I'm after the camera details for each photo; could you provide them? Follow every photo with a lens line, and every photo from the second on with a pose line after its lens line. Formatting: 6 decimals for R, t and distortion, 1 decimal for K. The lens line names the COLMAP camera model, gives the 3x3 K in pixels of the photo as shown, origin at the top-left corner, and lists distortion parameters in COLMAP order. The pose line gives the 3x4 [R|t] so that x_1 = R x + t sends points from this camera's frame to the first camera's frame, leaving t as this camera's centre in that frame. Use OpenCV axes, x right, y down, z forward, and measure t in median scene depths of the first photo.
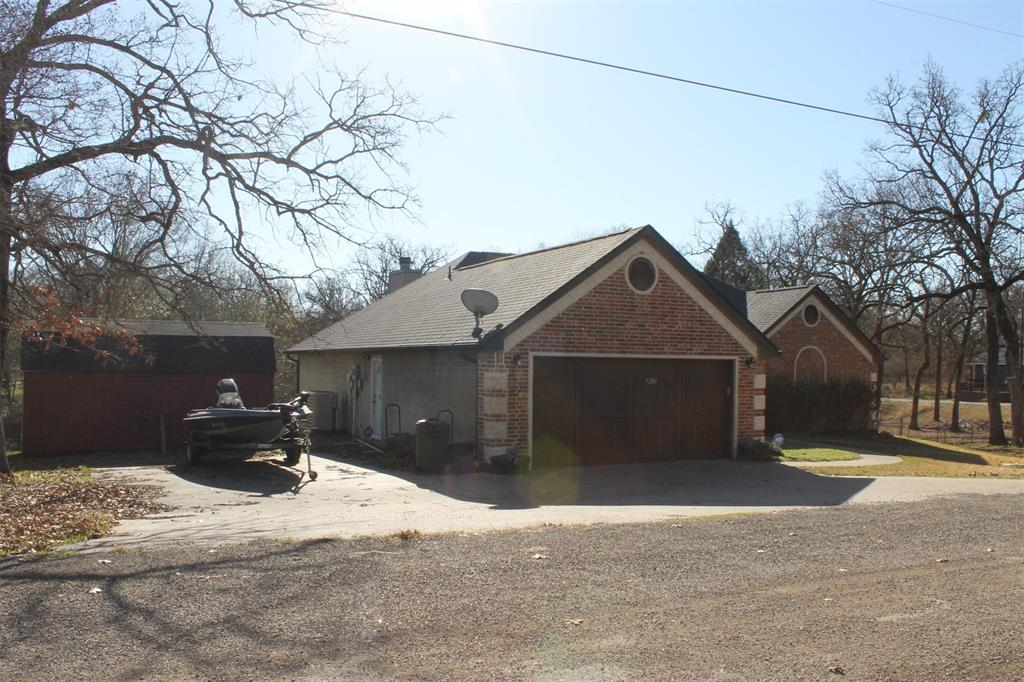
lens RADIAL K [[890.8, 0, 511.4], [0, 890.8, 341.3], [0, 0, 1]] dist [-0.167096, 0.103728]
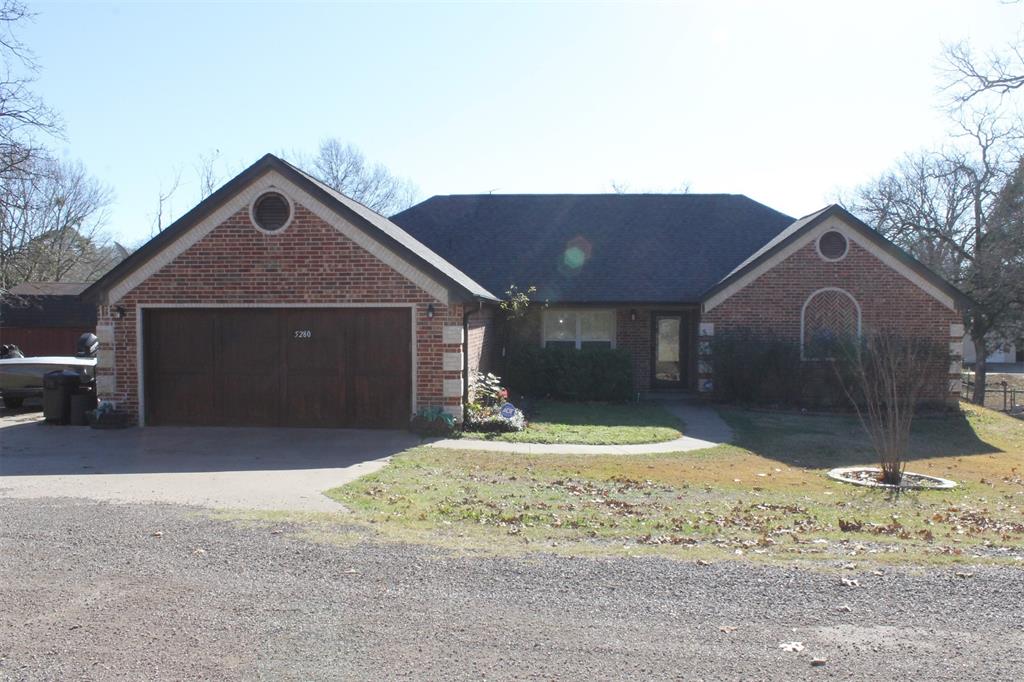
lens RADIAL K [[890.8, 0, 511.8], [0, 890.8, 342.4], [0, 0, 1]] dist [-0.167096, 0.103728]
pose [[0.860284, 0.002379, -0.509810, 0.795926], [0.023357, 0.998755, 0.044074, 0.020576], [0.509280, -0.049824, 0.859157, 0.378068]]
